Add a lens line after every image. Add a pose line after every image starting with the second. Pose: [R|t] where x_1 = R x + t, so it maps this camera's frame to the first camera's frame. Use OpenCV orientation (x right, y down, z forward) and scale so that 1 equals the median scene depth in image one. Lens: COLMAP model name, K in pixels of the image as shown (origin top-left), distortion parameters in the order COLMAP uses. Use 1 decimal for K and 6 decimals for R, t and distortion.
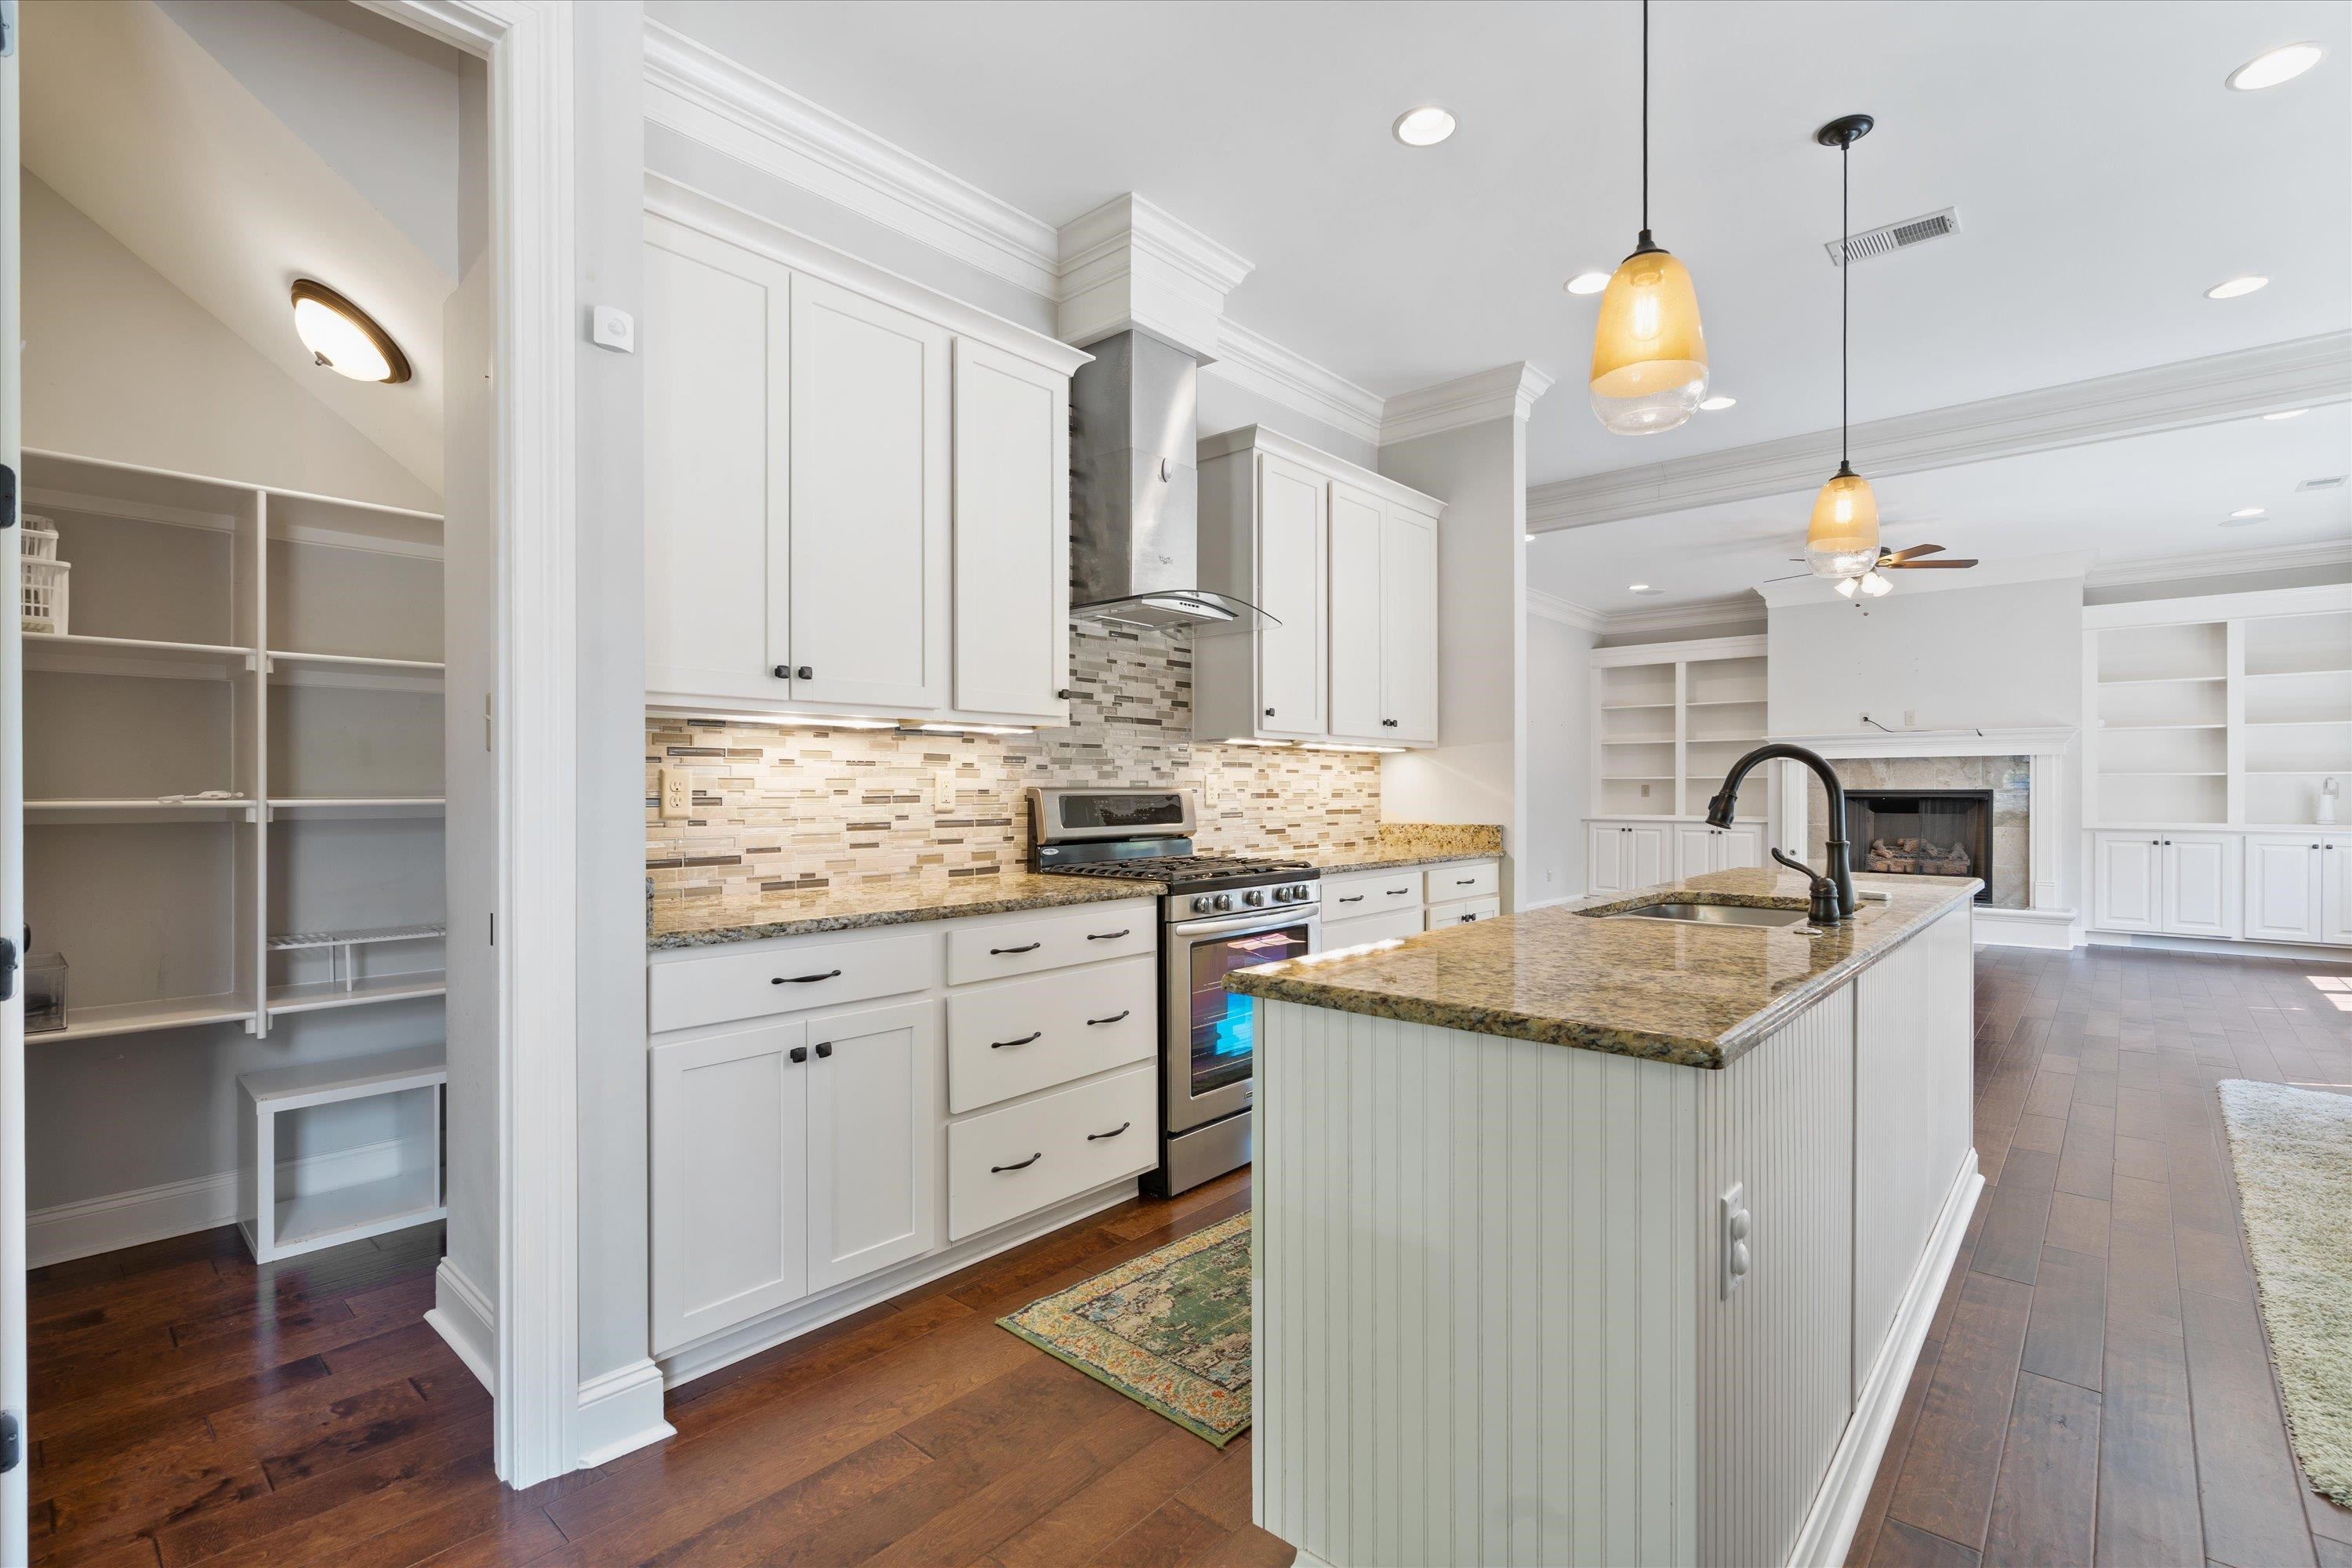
lens RADIAL K [[1083.4, 0, 1170.2], [0, 1083.4, 789.4], [0, 0, 1]] dist [-0.000062, -0.000294]
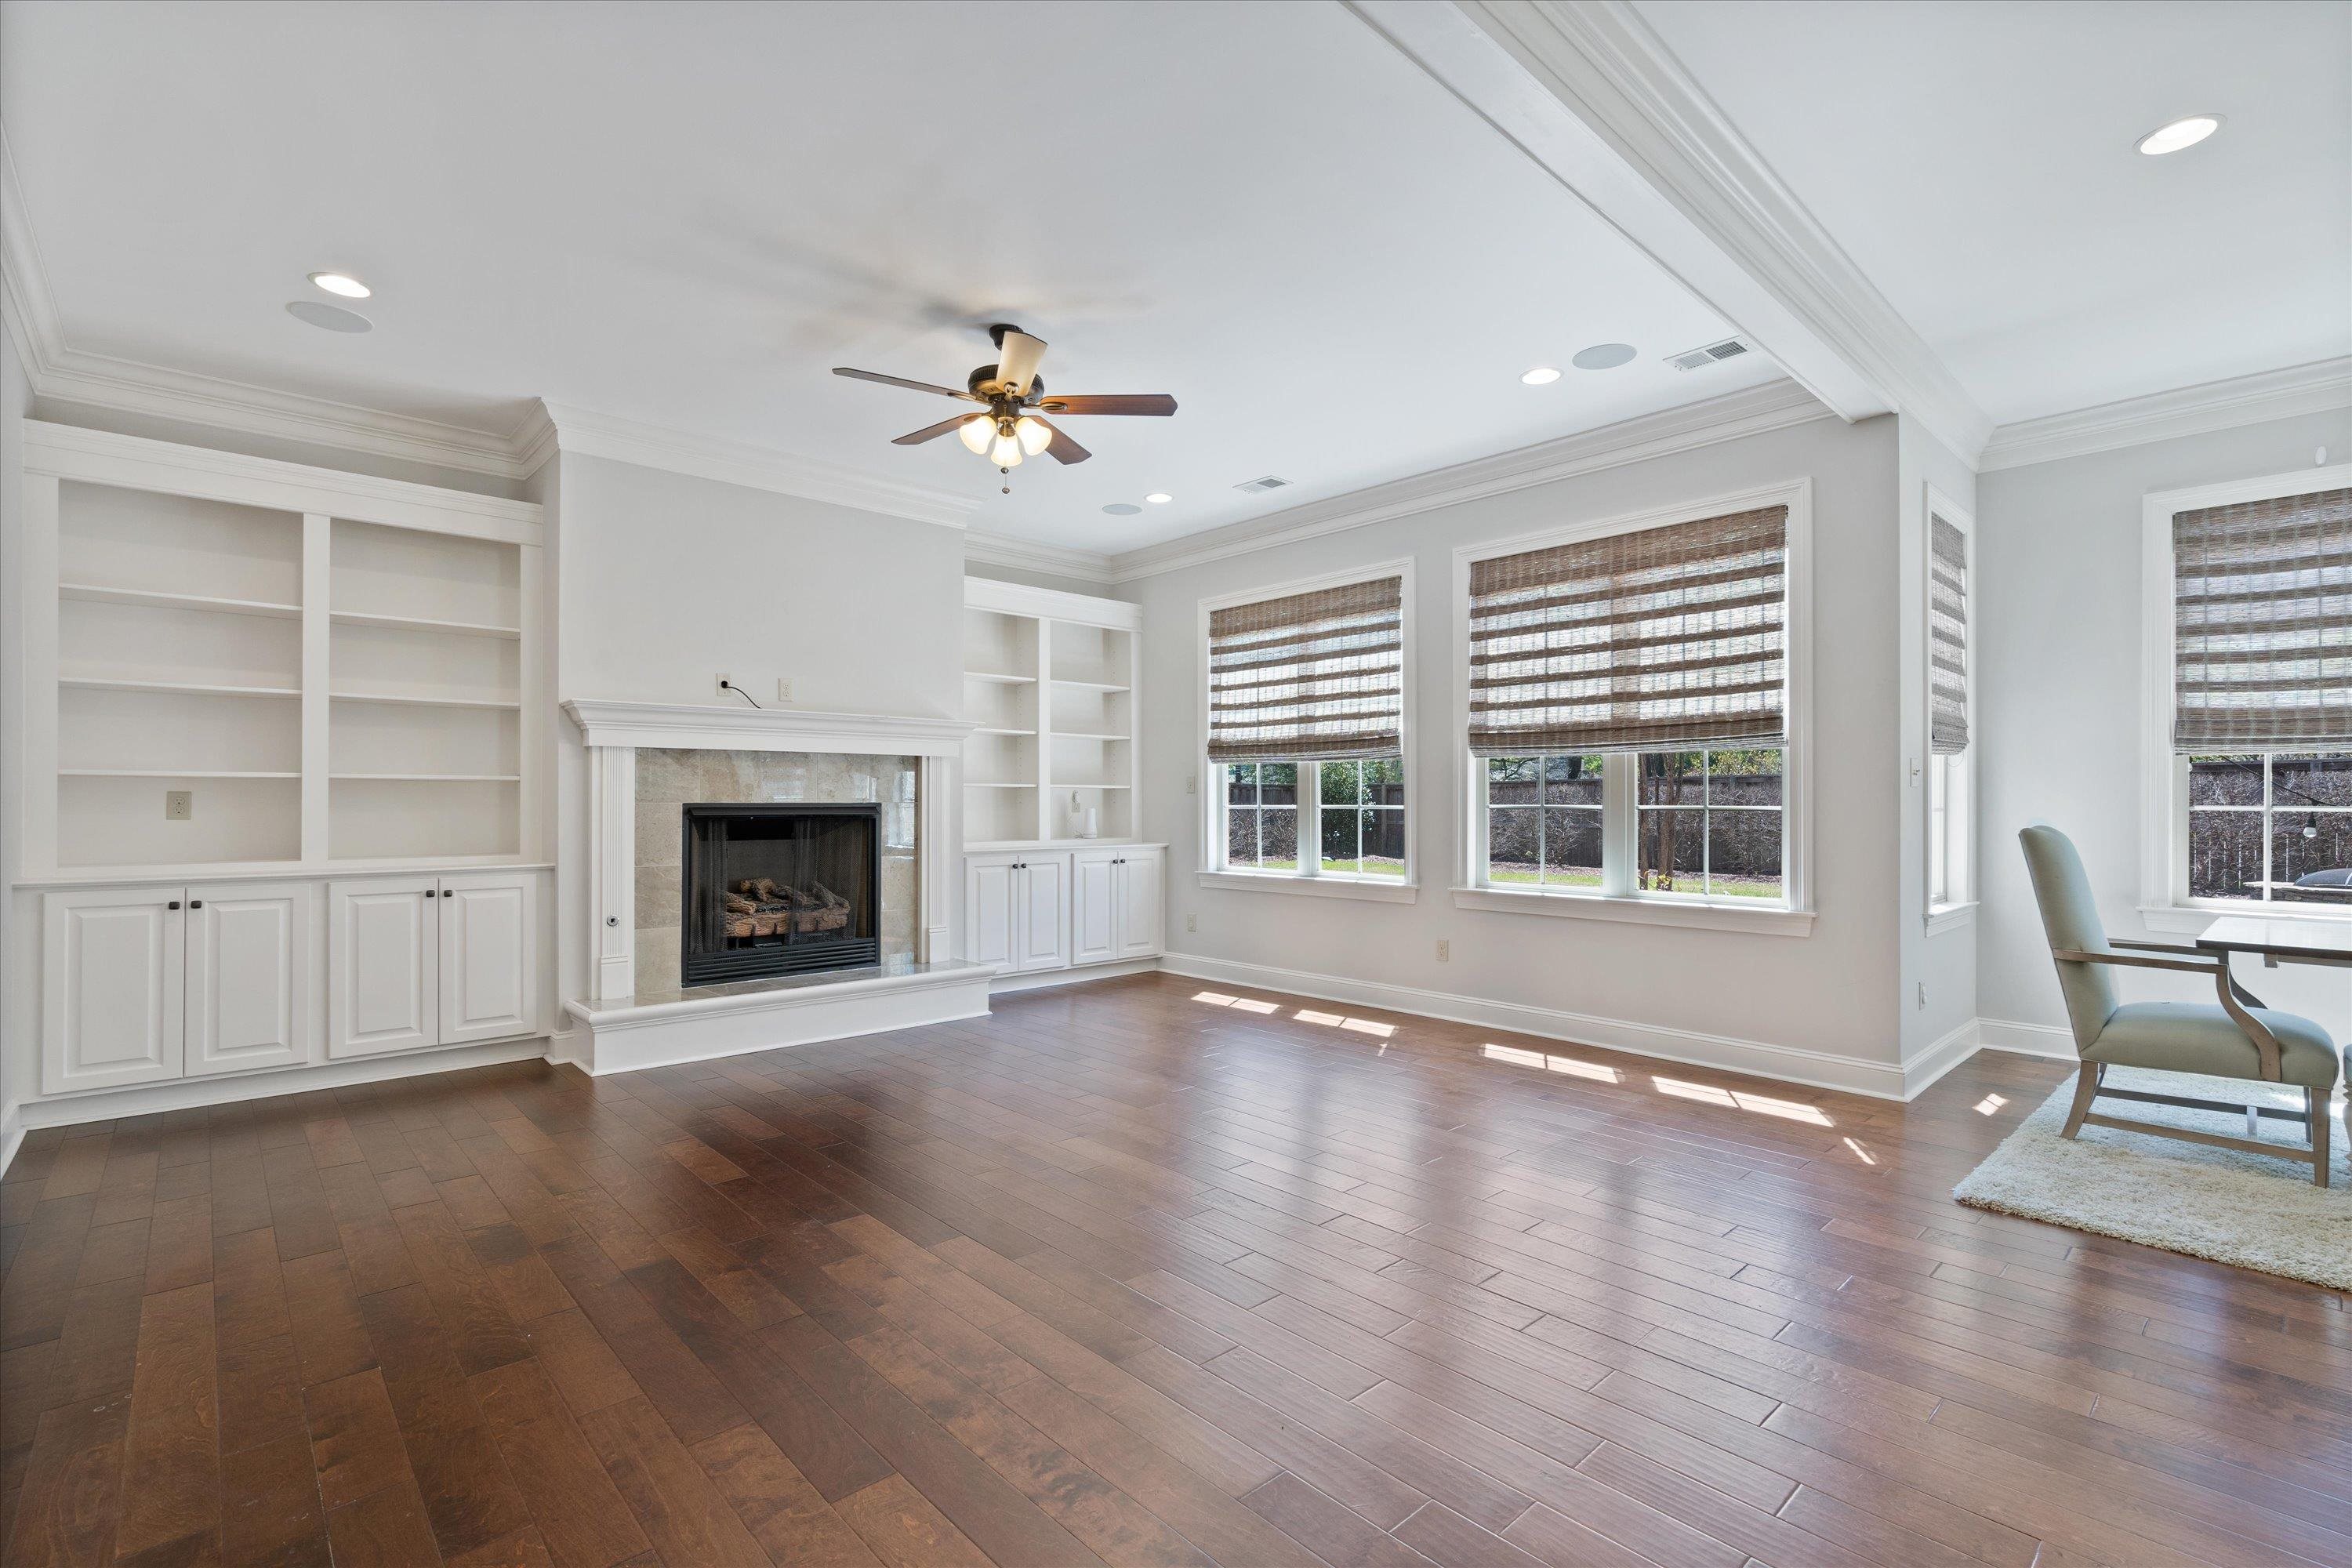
lens RADIAL K [[1083.4, 0, 1170.4], [0, 1083.4, 792.9], [0, 0, 1]] dist [-0.000062, -0.000294]
pose [[0.103595, 0.005588, 0.994604, 0.077223], [-0.002839, 0.999982, -0.005322, -0.002896], [-0.994616, -0.002272, 0.103609, 0.698910]]
